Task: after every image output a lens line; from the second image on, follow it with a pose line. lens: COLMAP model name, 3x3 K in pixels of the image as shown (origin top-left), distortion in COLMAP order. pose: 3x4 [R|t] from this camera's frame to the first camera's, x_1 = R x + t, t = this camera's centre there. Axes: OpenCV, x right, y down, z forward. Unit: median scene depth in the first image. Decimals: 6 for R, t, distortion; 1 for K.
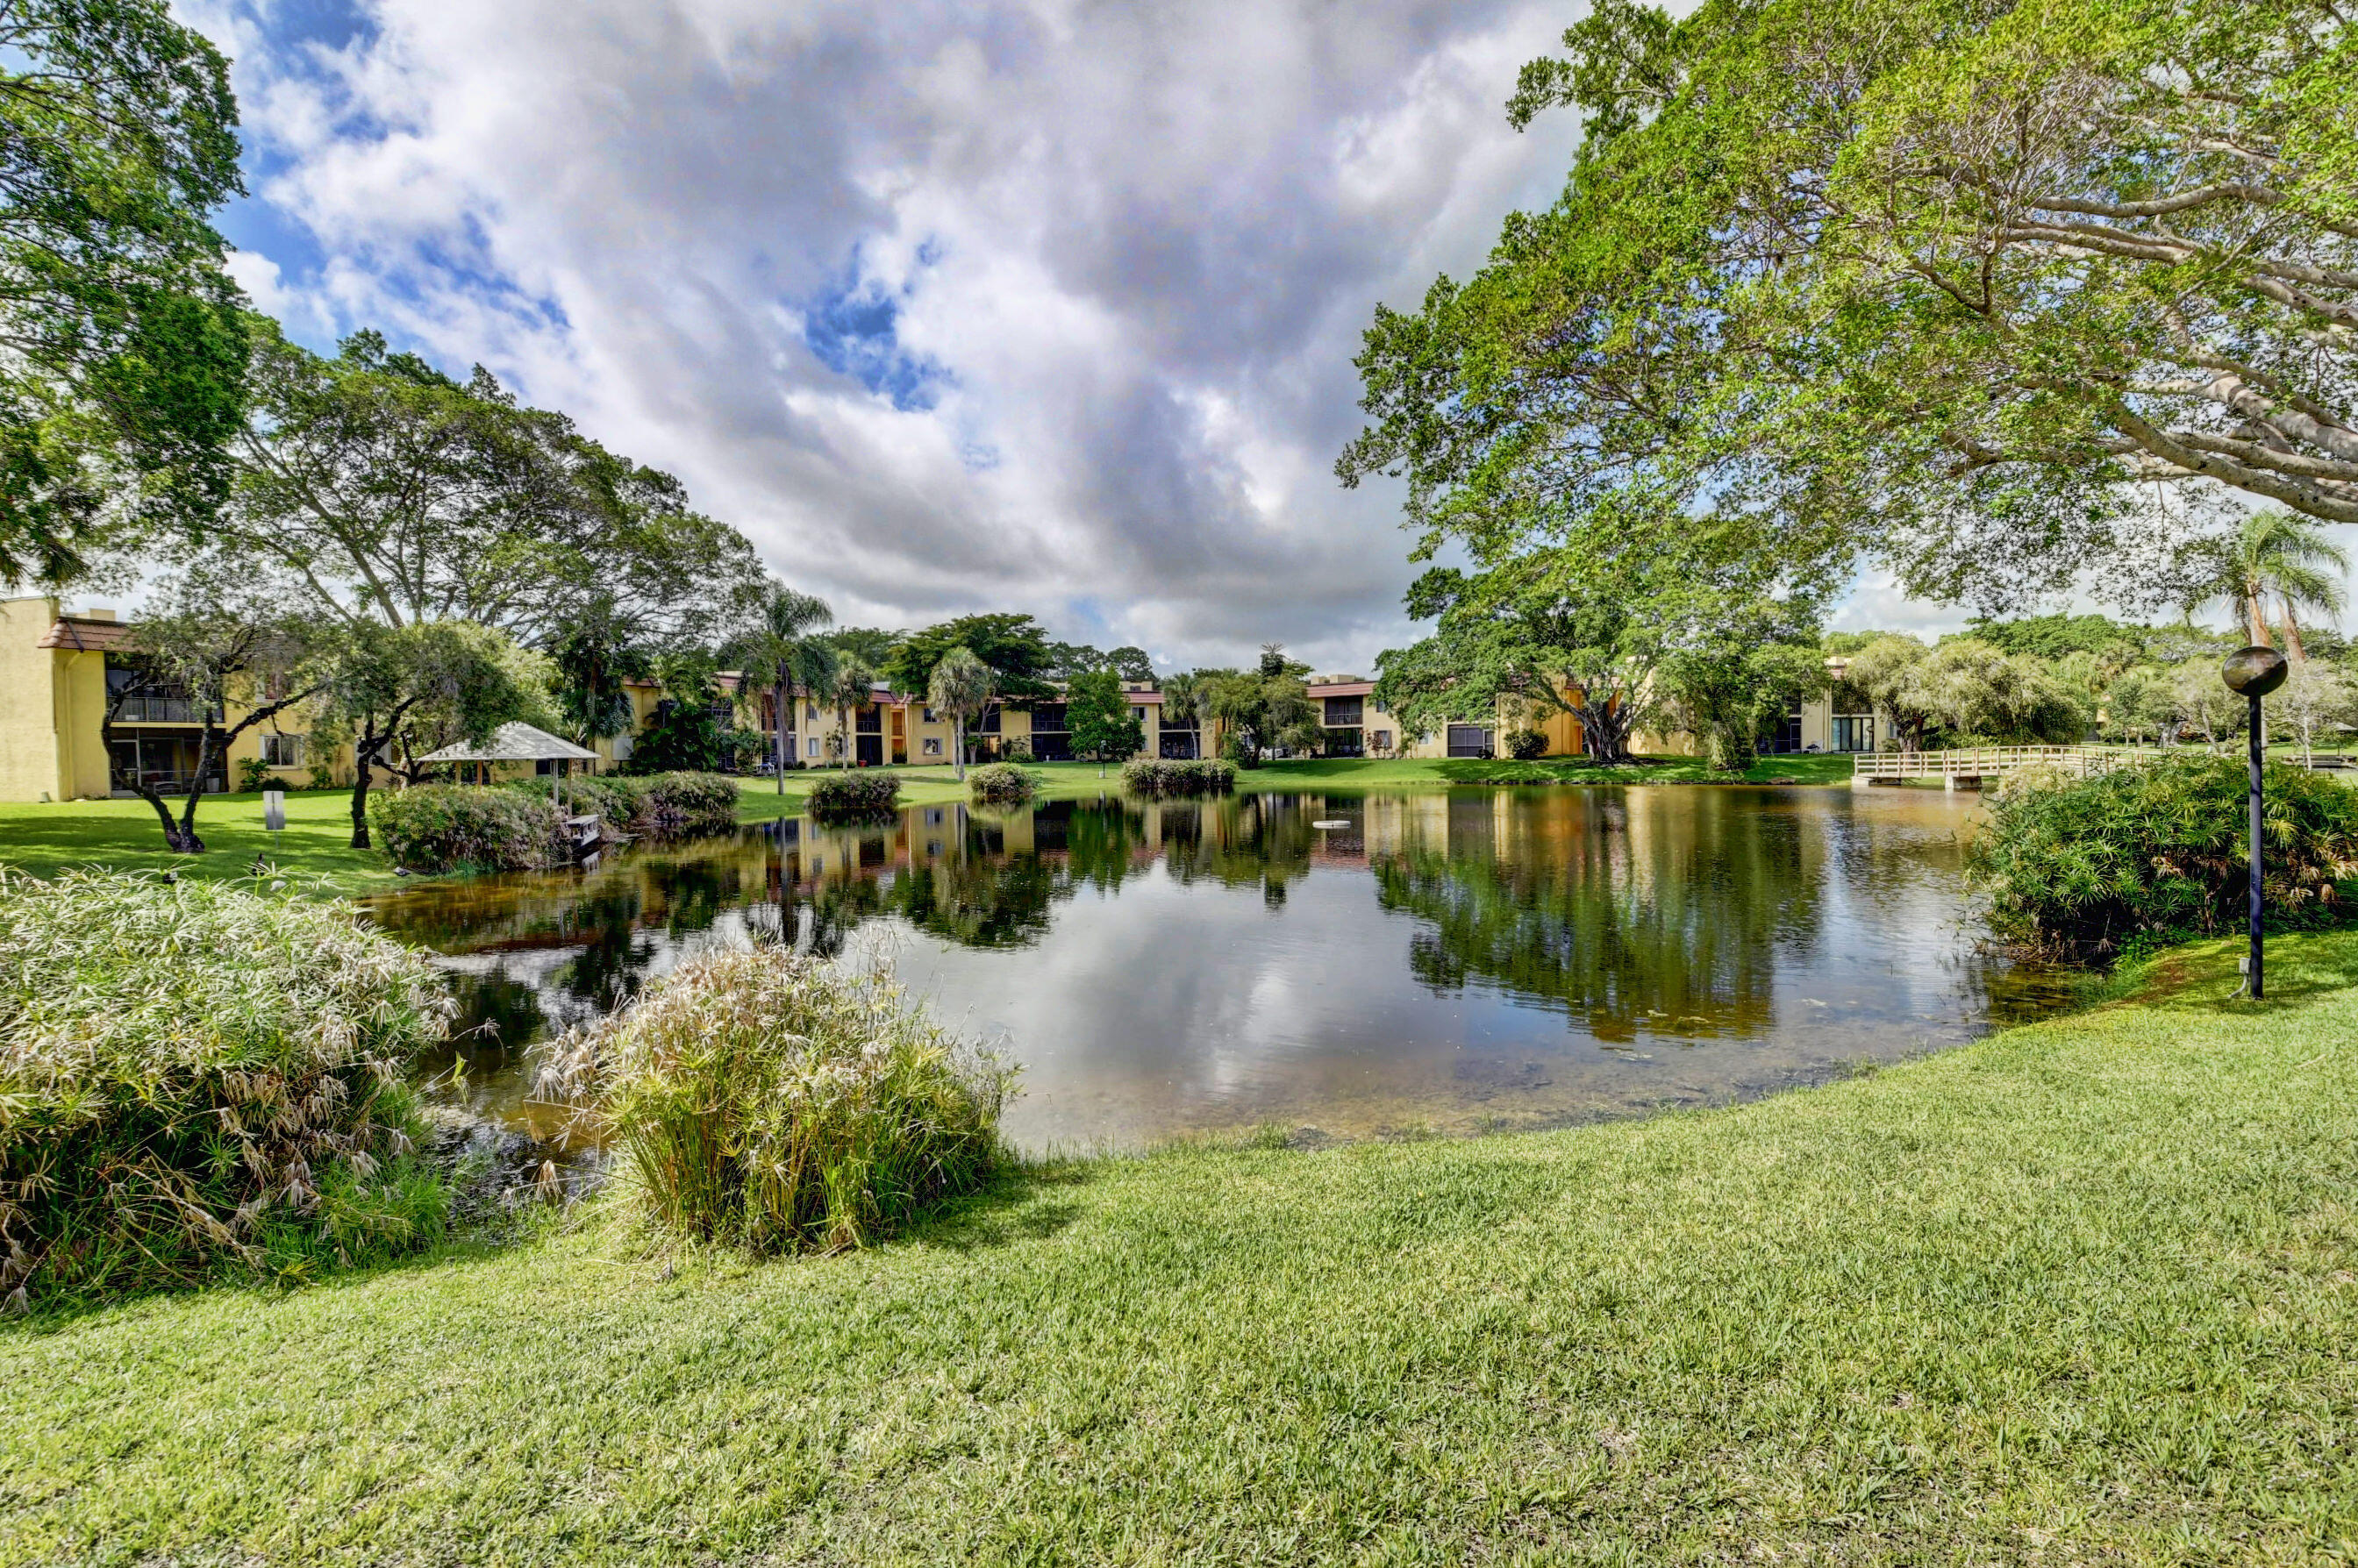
lens RADIAL K [[1035.9, 0, 1179.0], [0, 1035.9, 784.0], [0, 0, 1]] dist [-0.003740, -0.000555]
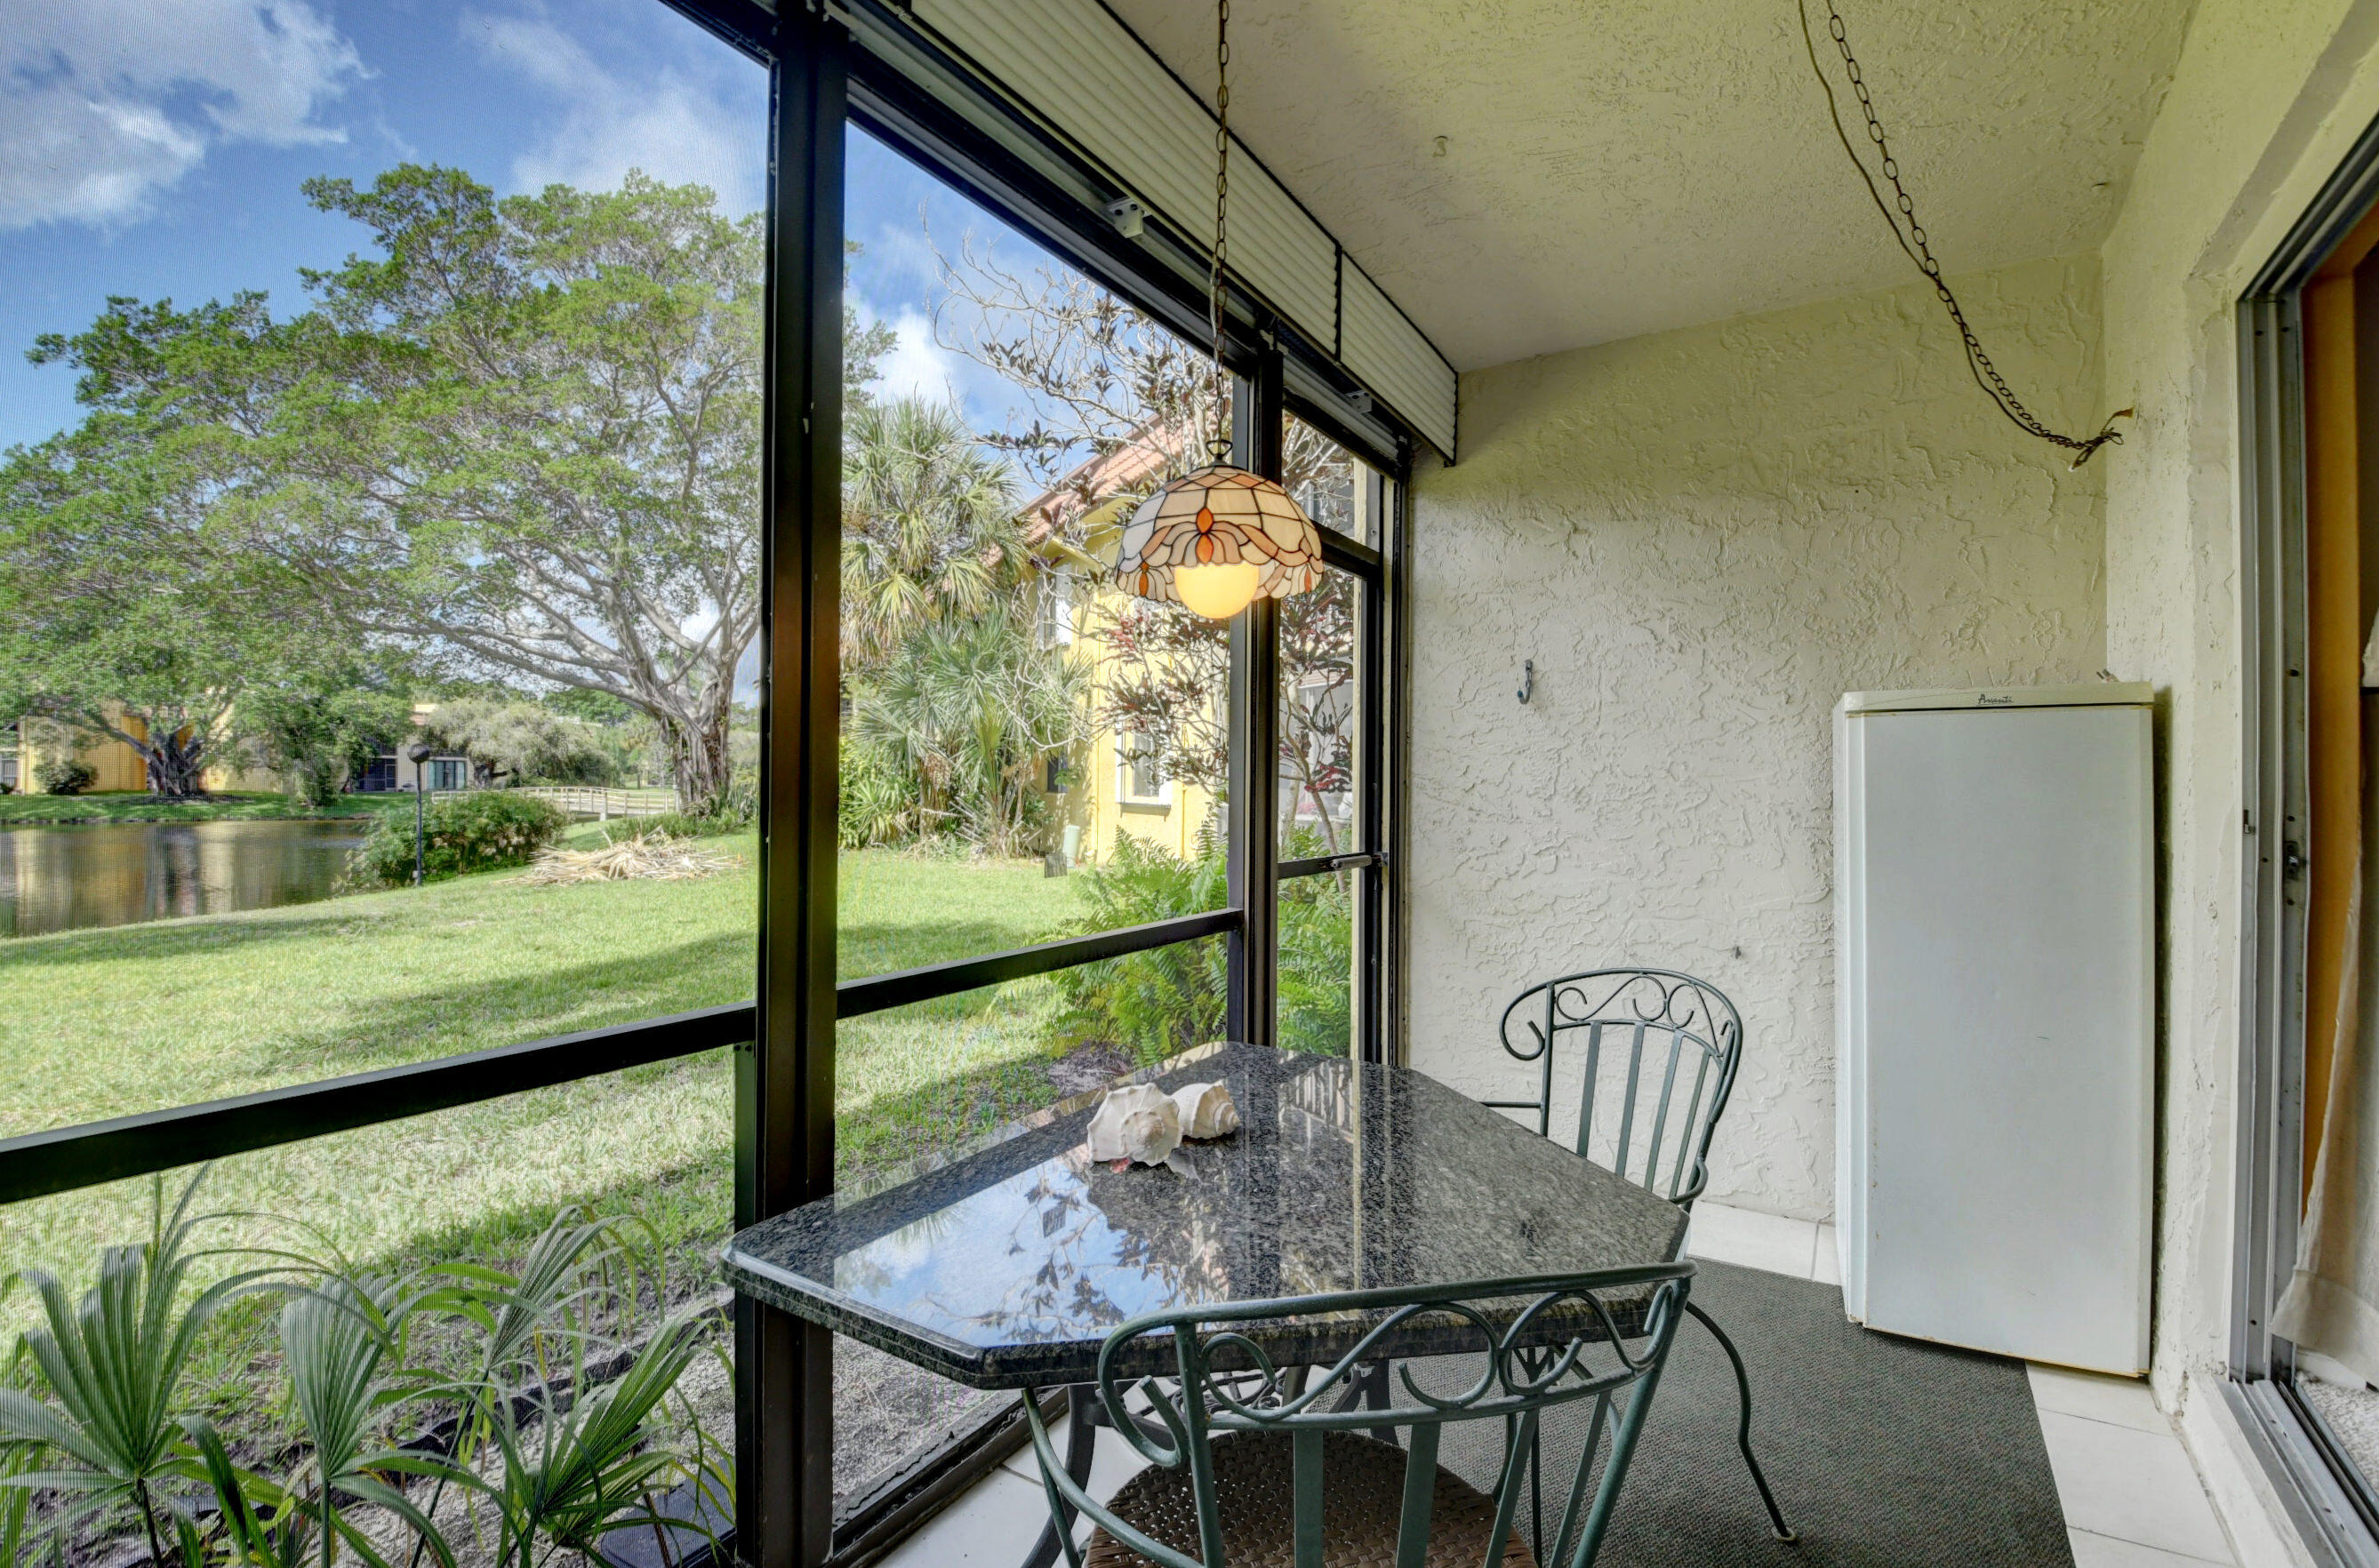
lens RADIAL K [[1061.9, 0, 1189.5], [0, 1061.9, 784.0], [0, 0, 1]] dist [0.000478, -0.017584]
pose [[0.419577, 0.016434, 0.907571, -0.056341], [0.019498, 0.999442, -0.027112, 0.008847], [-0.907510, 0.029071, 0.419022, -0.217419]]
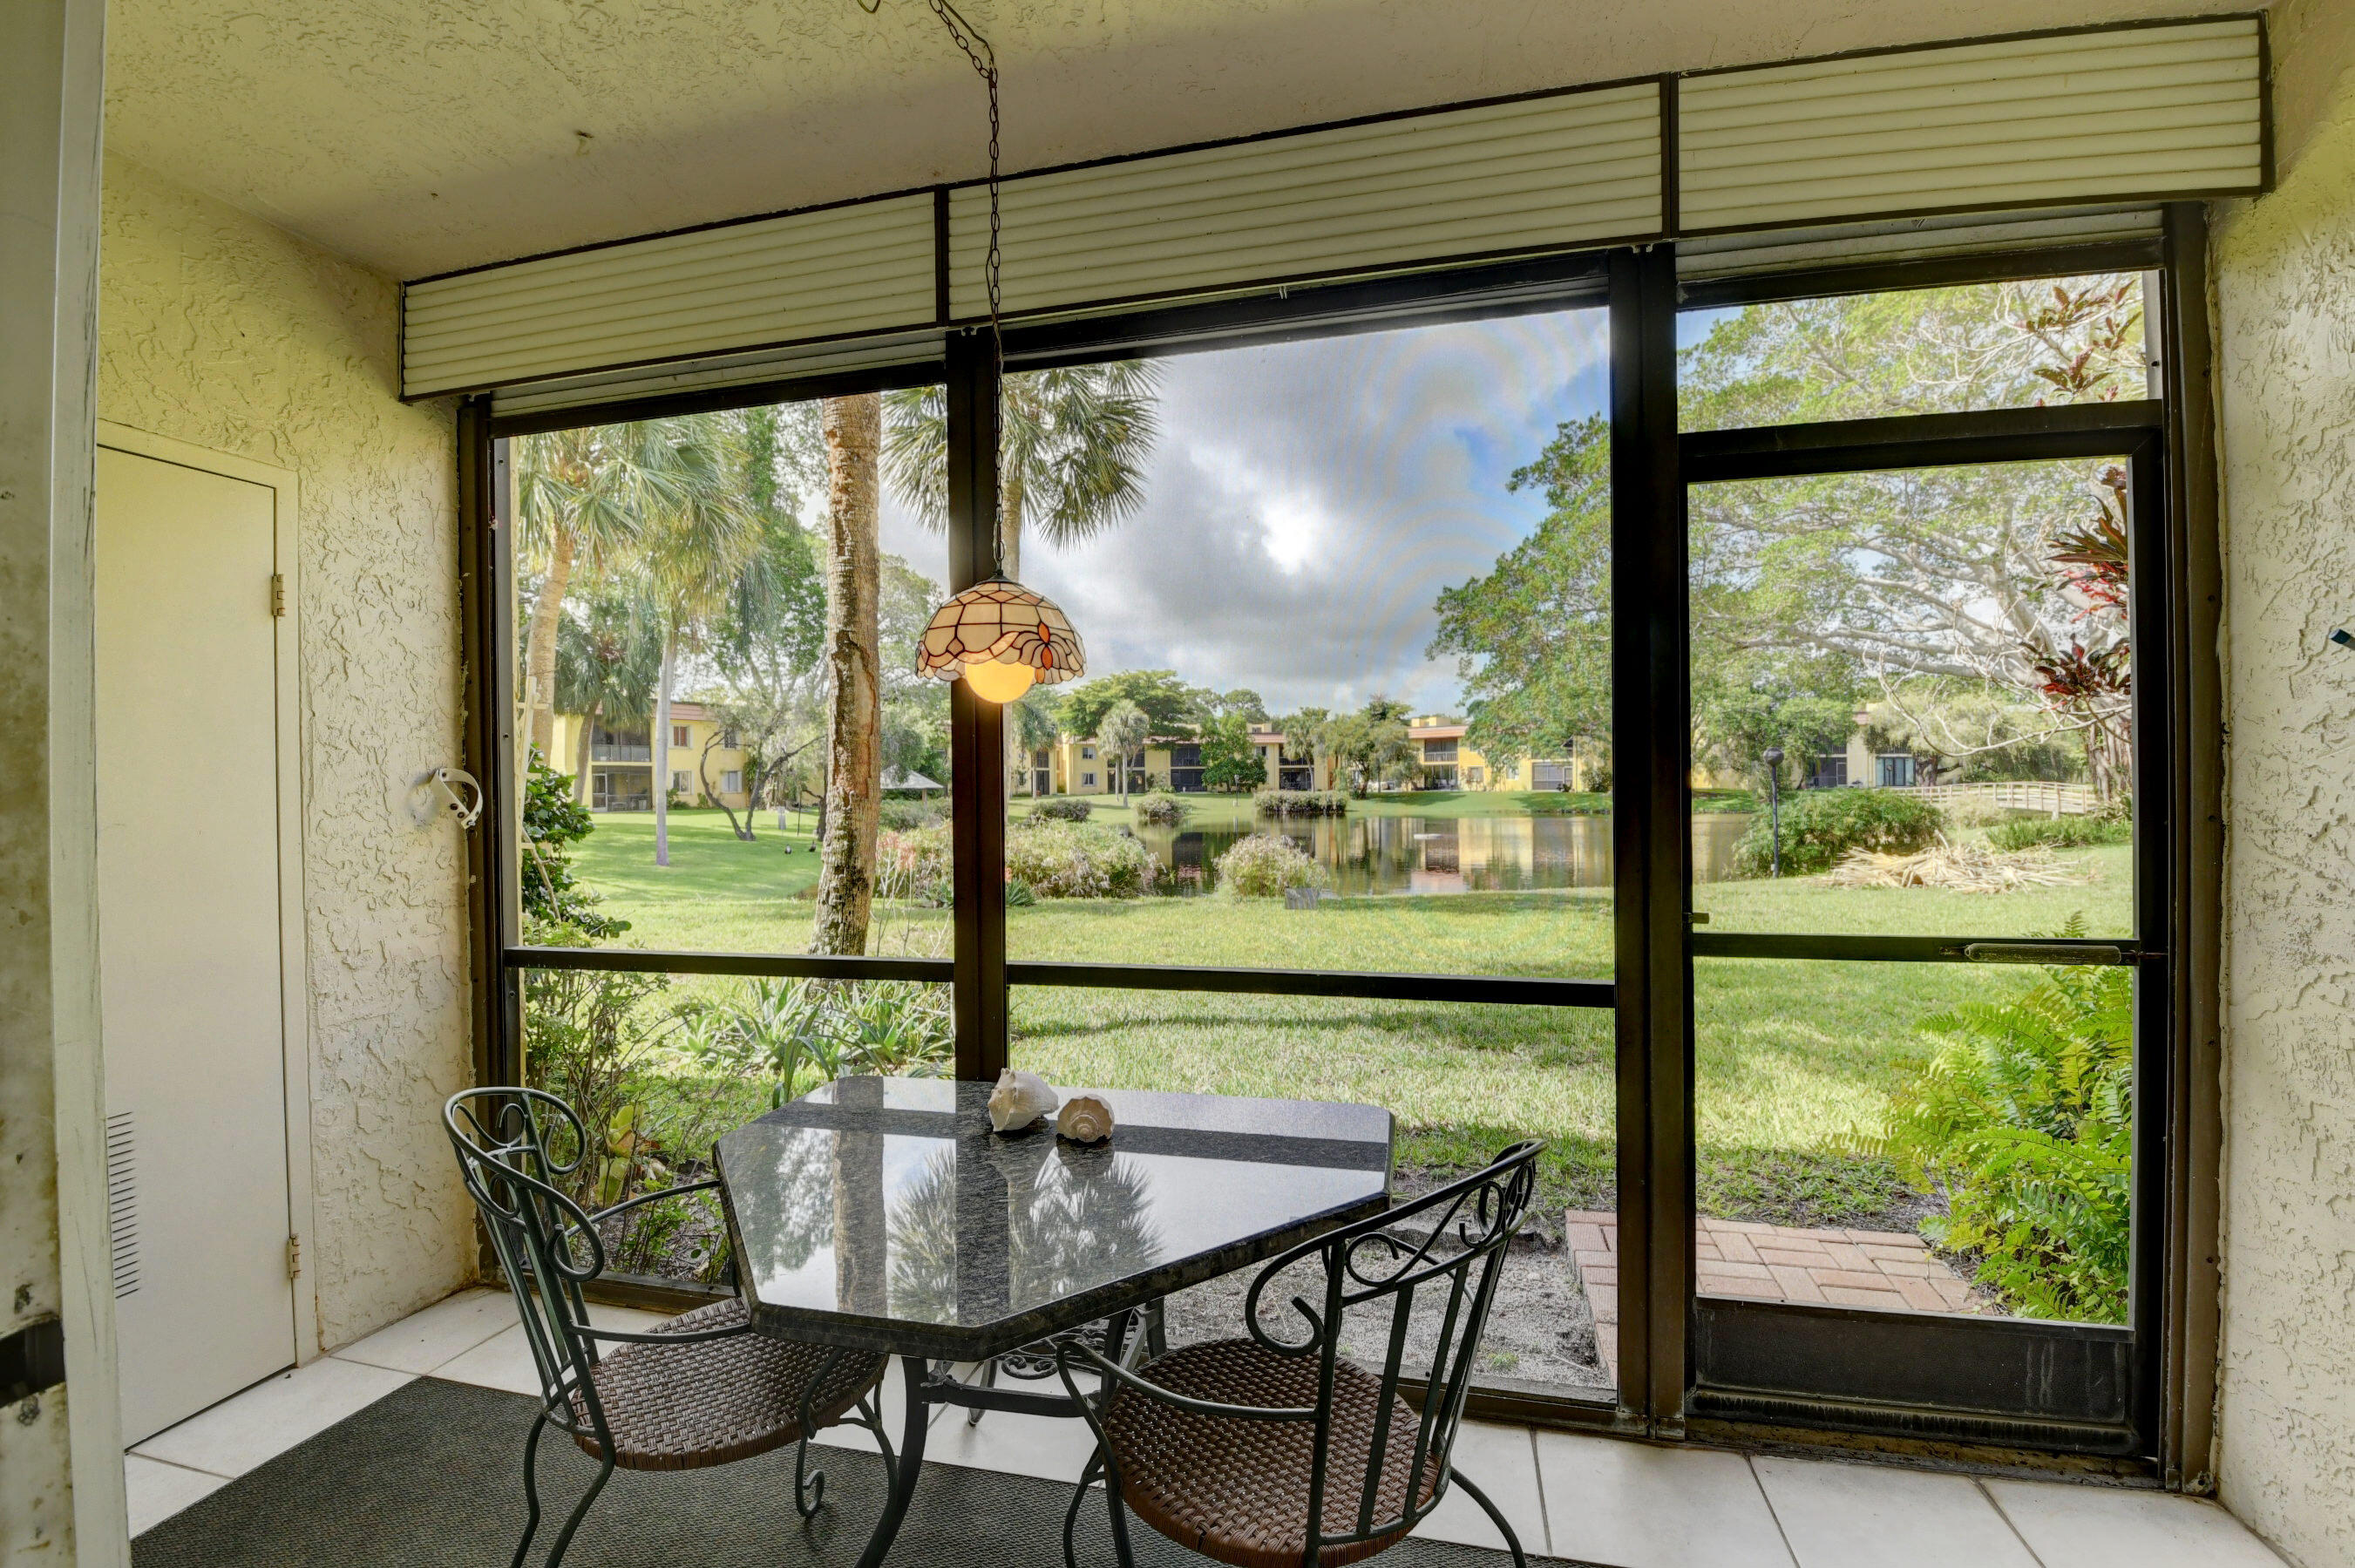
lens RADIAL K [[1059.7, 0, 1177.5], [0, 1059.7, 784.0], [0, 0, 1]] dist [-0.001993, -0.000333]
pose [[0.995870, 0.003402, -0.090731, -0.030247], [-0.006305, 0.999477, -0.031728, 0.007780], [0.090575, 0.032169, 0.995370, -0.234321]]
